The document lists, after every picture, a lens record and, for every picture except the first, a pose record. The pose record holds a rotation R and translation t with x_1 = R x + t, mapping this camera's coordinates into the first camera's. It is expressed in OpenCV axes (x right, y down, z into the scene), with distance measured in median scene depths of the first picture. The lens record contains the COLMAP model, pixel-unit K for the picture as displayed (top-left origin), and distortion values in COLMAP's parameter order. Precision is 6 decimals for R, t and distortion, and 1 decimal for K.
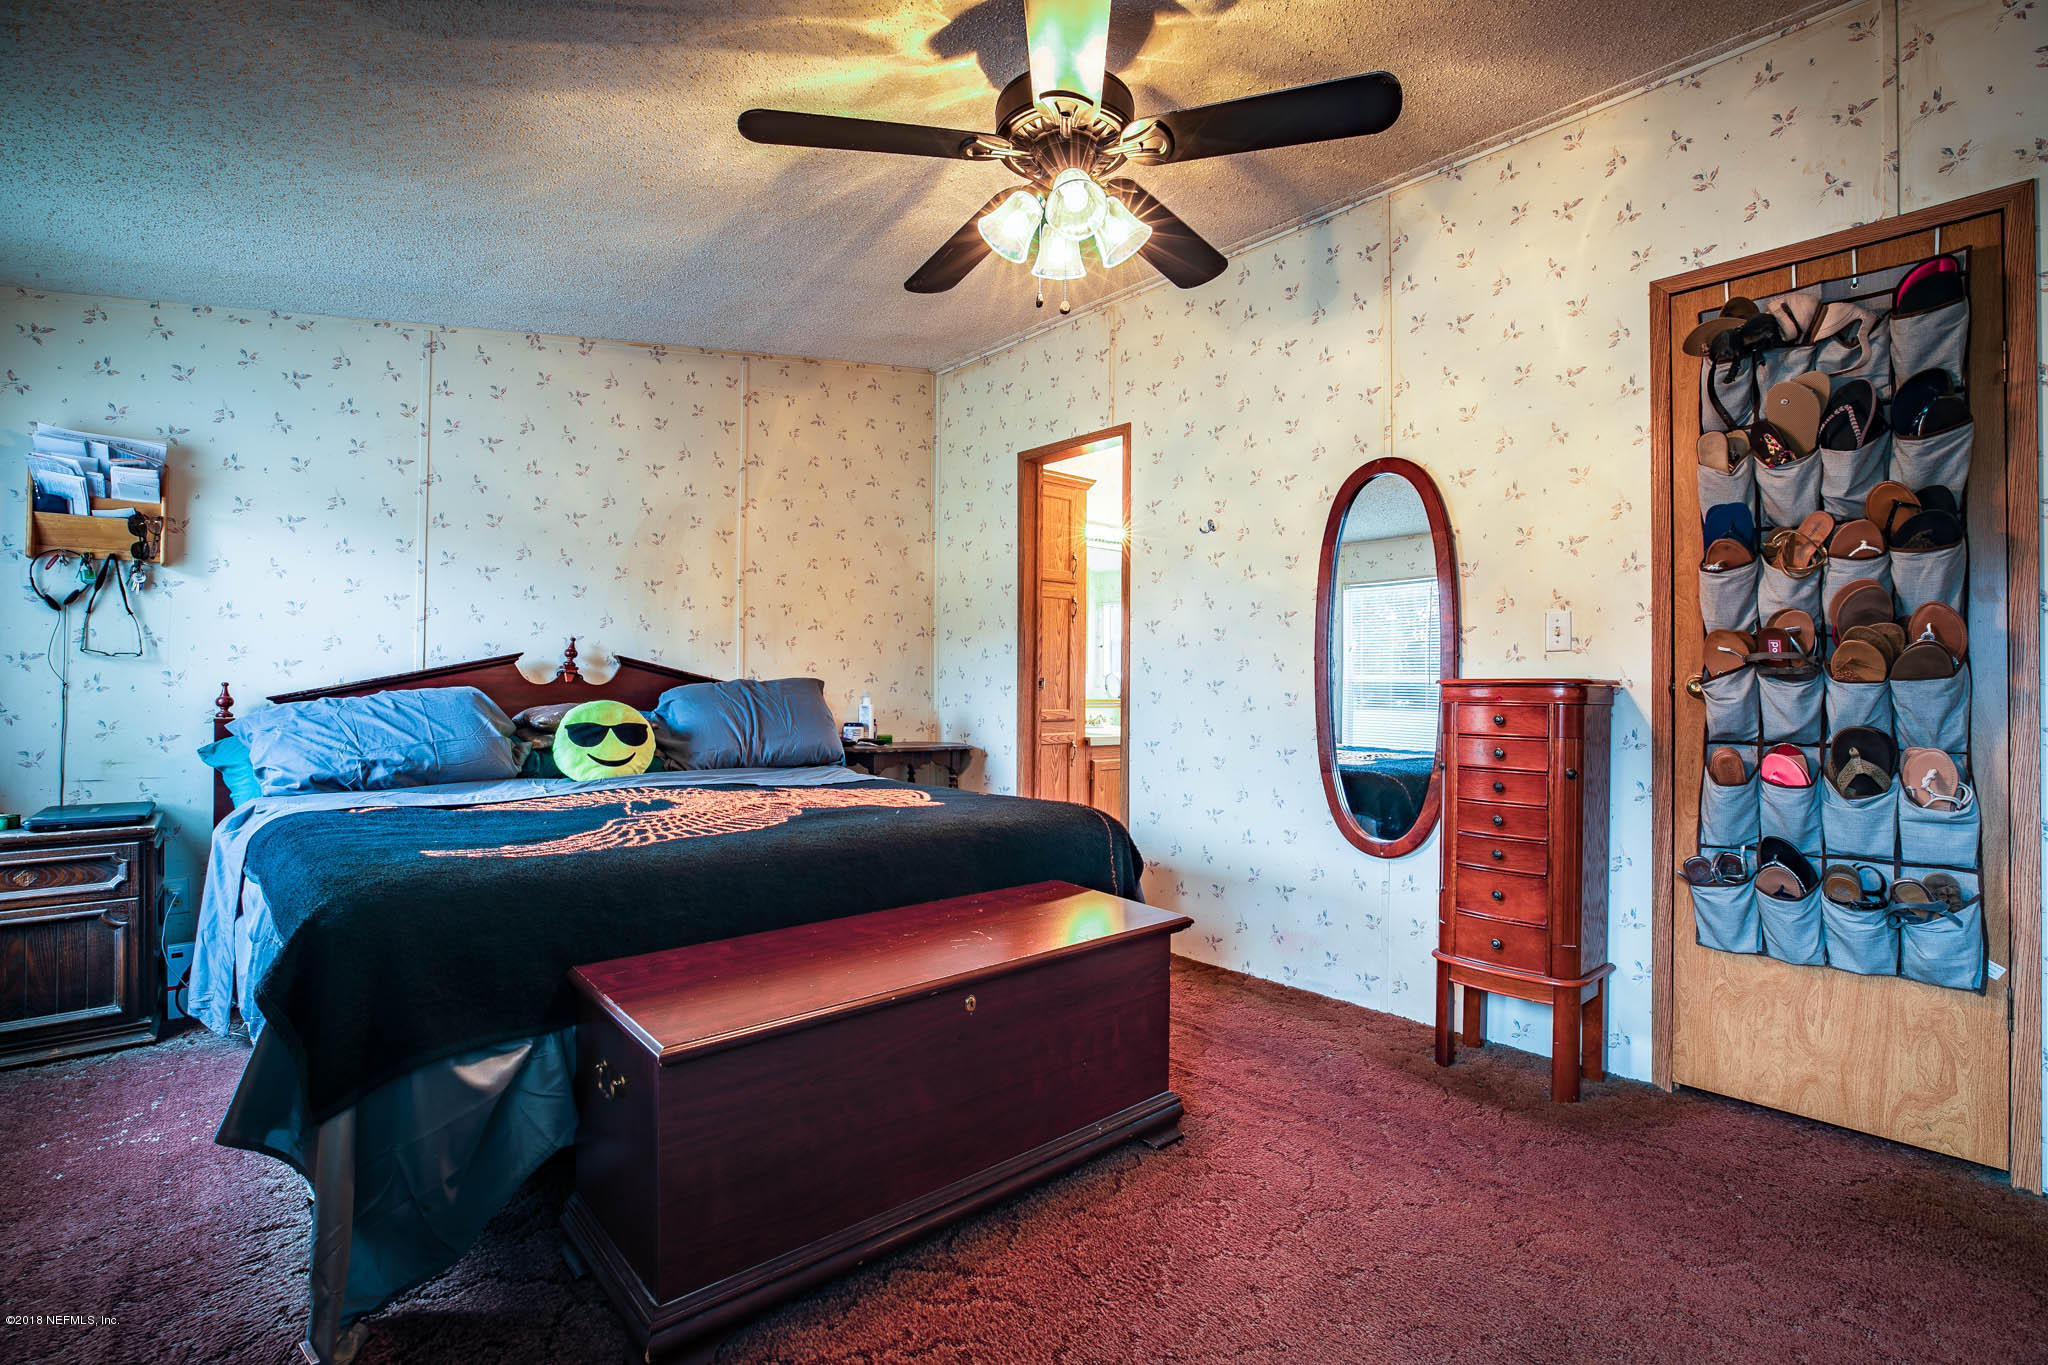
lens RADIAL K [[934.1, 0, 1024.0], [0, 934.1, 682.5], [0, 0, 1]] dist [-0.024804, 0.000722]
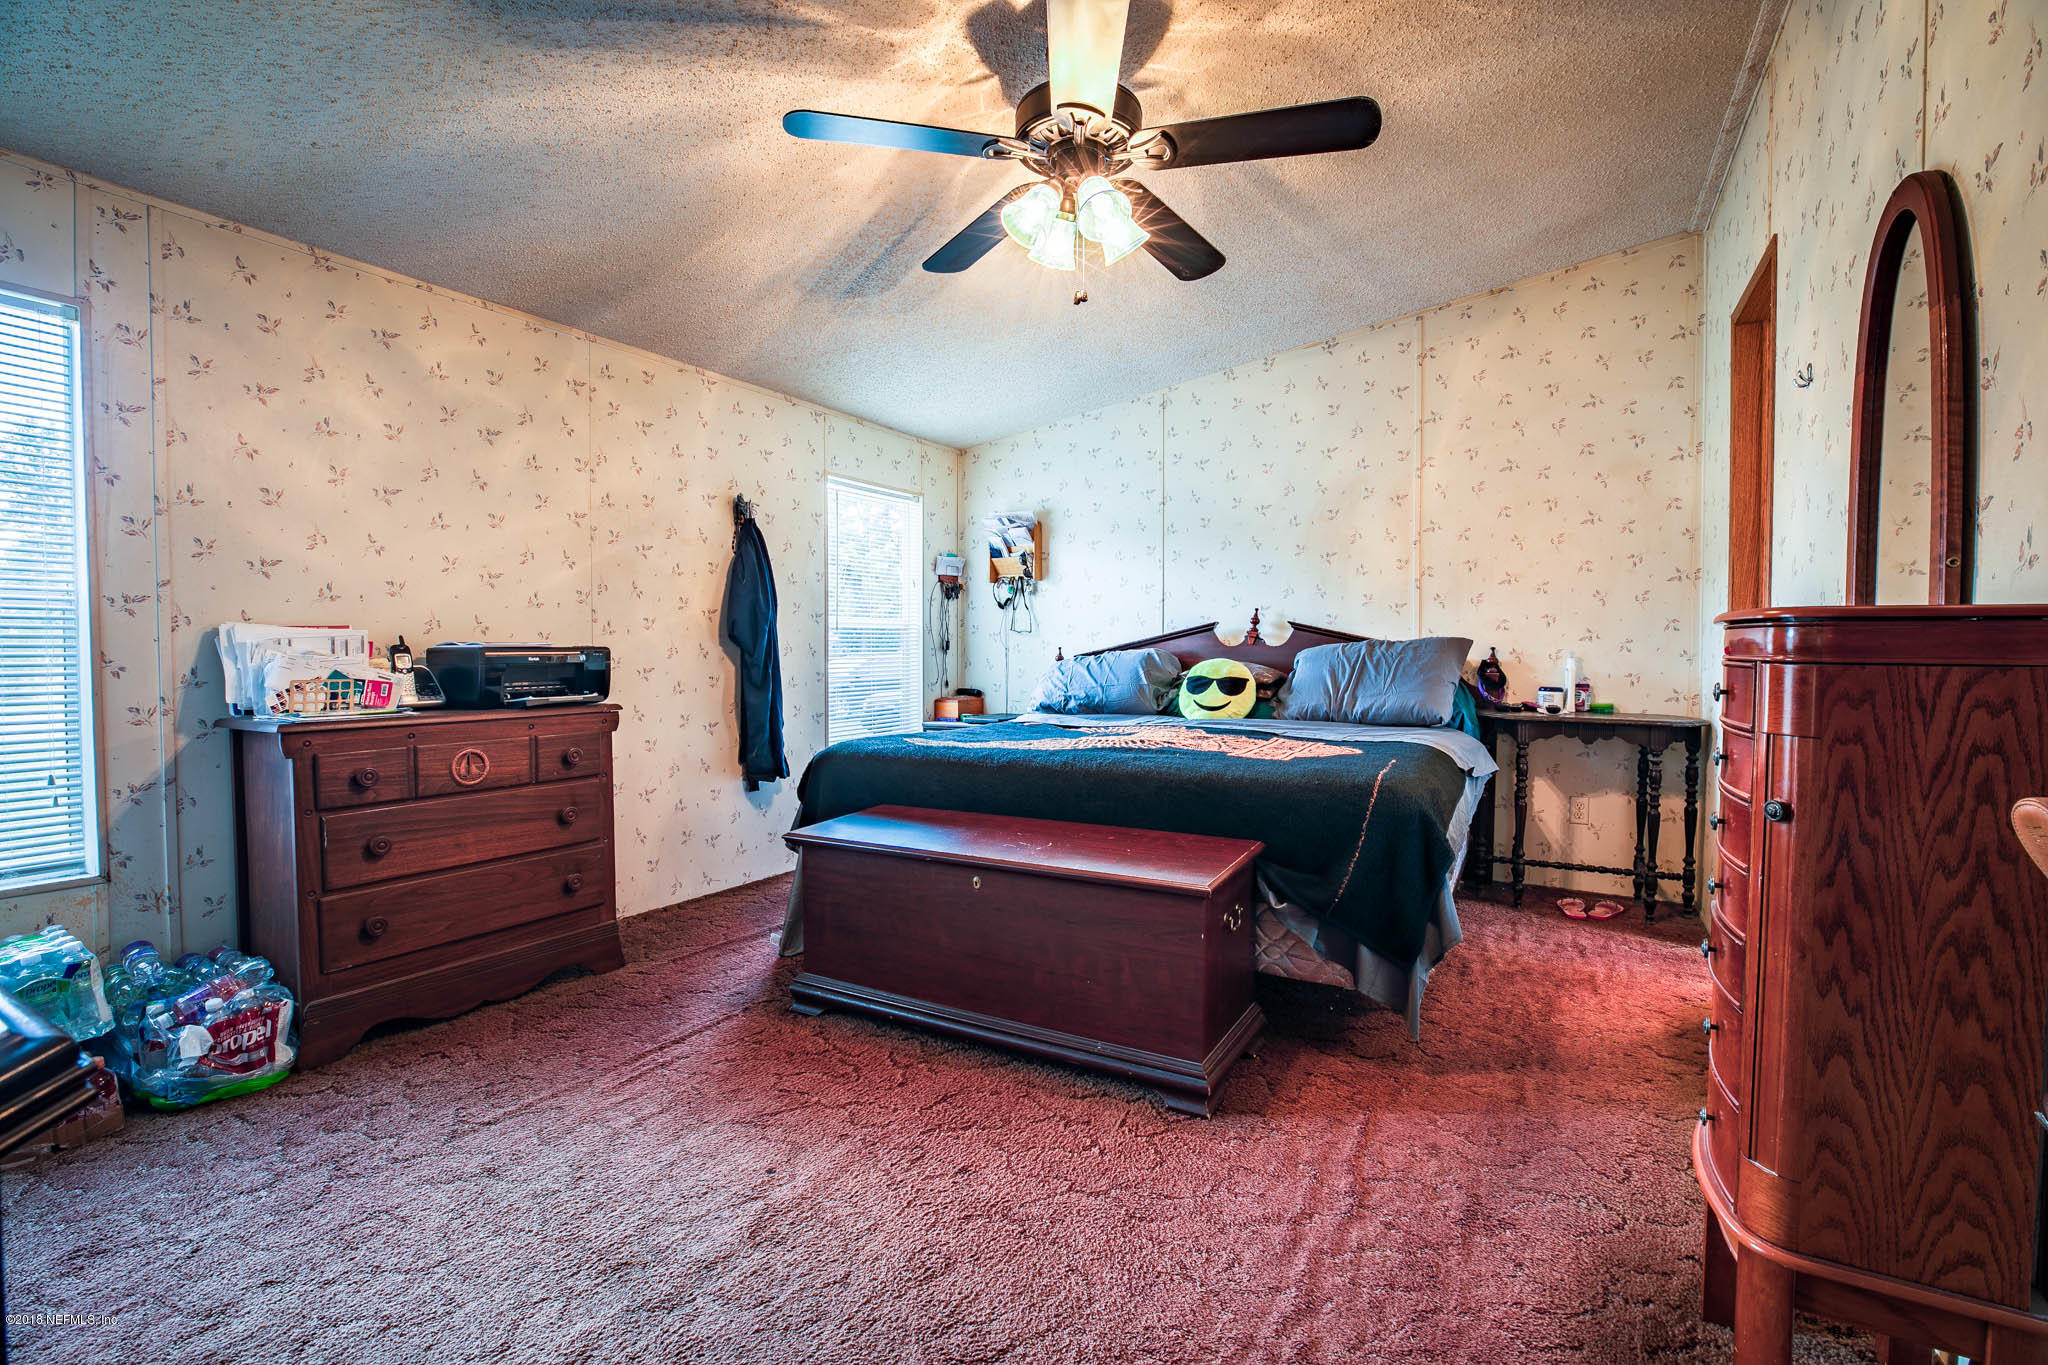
lens RADIAL K [[934.1, 0, 1024.0], [0, 934.1, 682.5], [0, 0, 1]] dist [-0.024804, 0.000722]
pose [[0.326042, 0.025573, -0.945009, 0.636151], [0.009088, 0.999503, 0.030184, 0.010838], [0.945312, -0.018430, 0.325647, 0.336018]]
